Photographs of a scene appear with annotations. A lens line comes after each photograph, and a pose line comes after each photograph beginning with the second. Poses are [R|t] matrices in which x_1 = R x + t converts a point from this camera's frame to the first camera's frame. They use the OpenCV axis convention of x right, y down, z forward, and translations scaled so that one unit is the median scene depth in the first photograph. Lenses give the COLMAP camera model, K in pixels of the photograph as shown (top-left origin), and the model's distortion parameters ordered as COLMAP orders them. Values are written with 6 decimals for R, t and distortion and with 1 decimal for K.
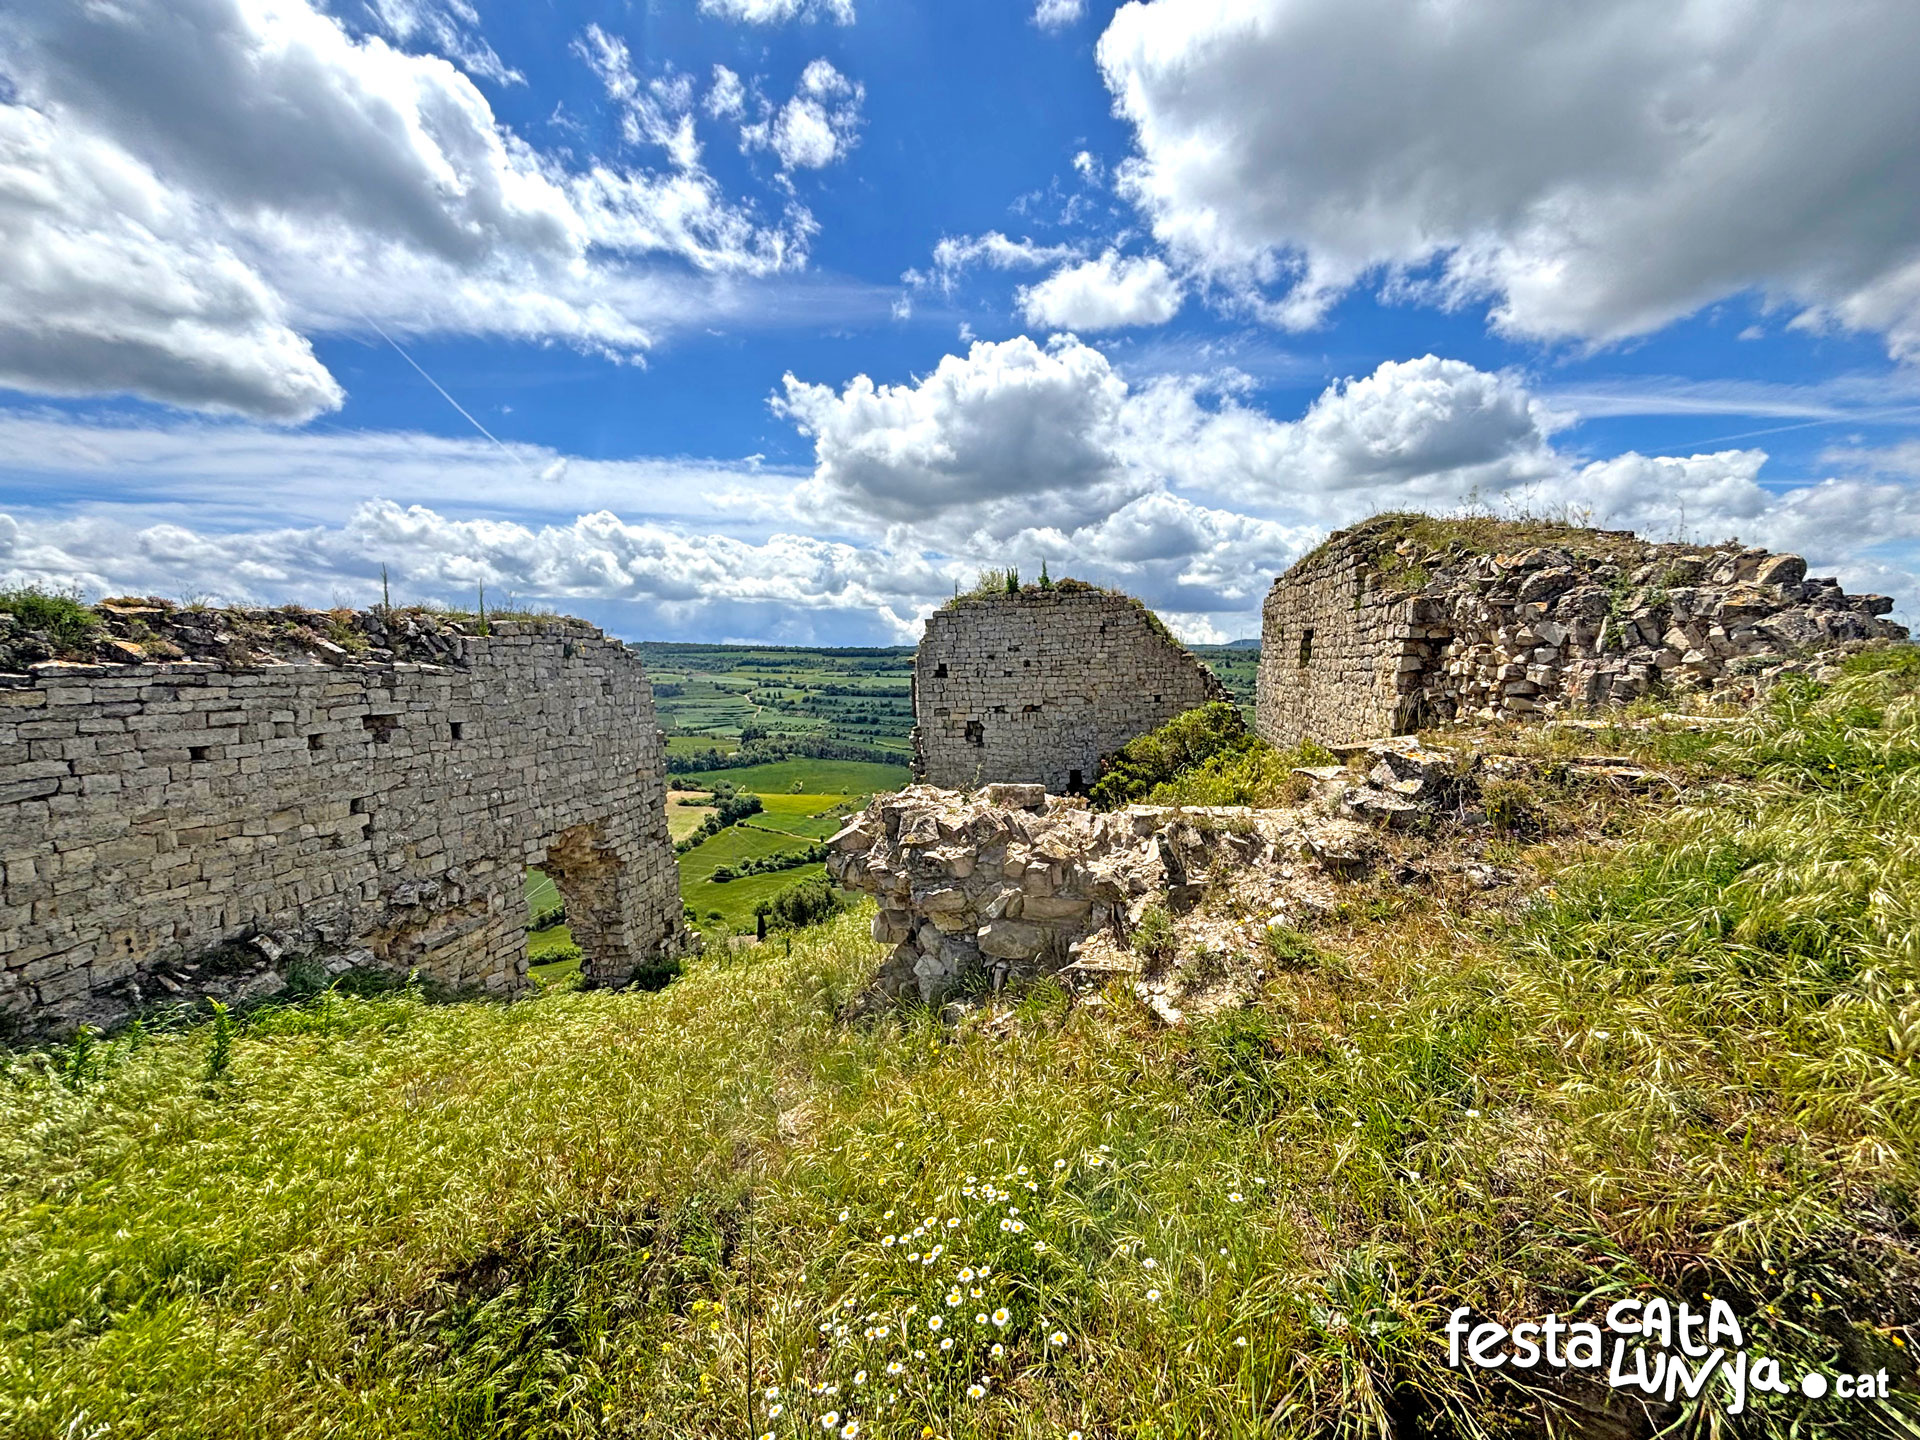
lens RADIAL K [[778.0, 0, 961.1], [0, 778.0, 726.8], [0, 0, 1]] dist [0.000619, -0.000614]
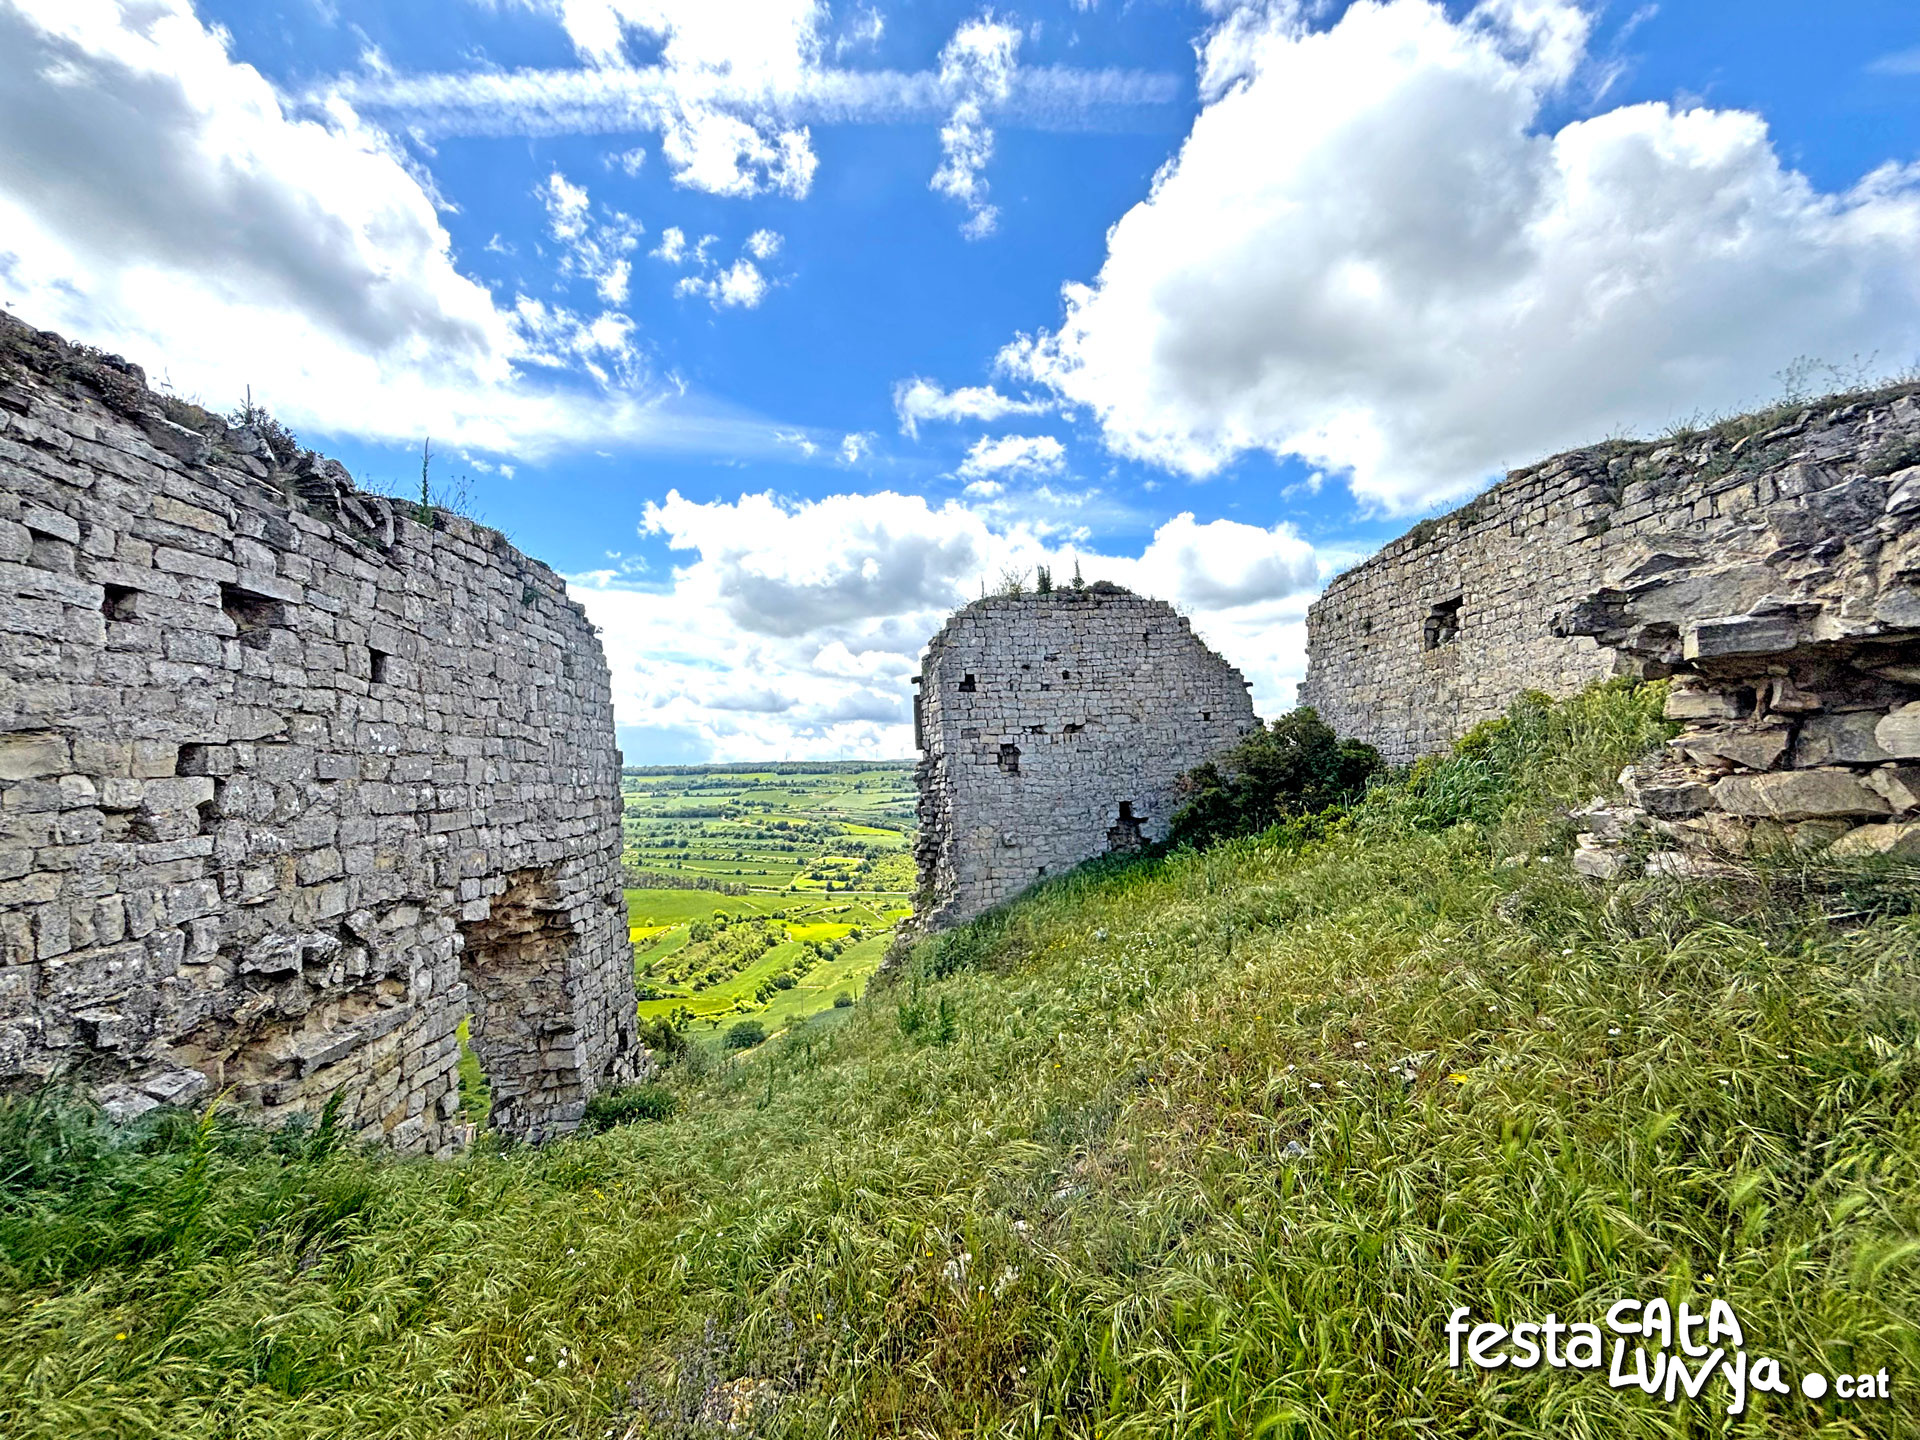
lens RADIAL K [[778.0, 0, 956.2], [0, 778.0, 721.2], [0, 0, 1]] dist [0.000619, -0.000614]
pose [[0.975197, -0.007729, 0.221205, -0.358159], [0.041344, 0.988162, -0.147739, 0.143923], [-0.217445, 0.153220, 0.963972, 0.364585]]
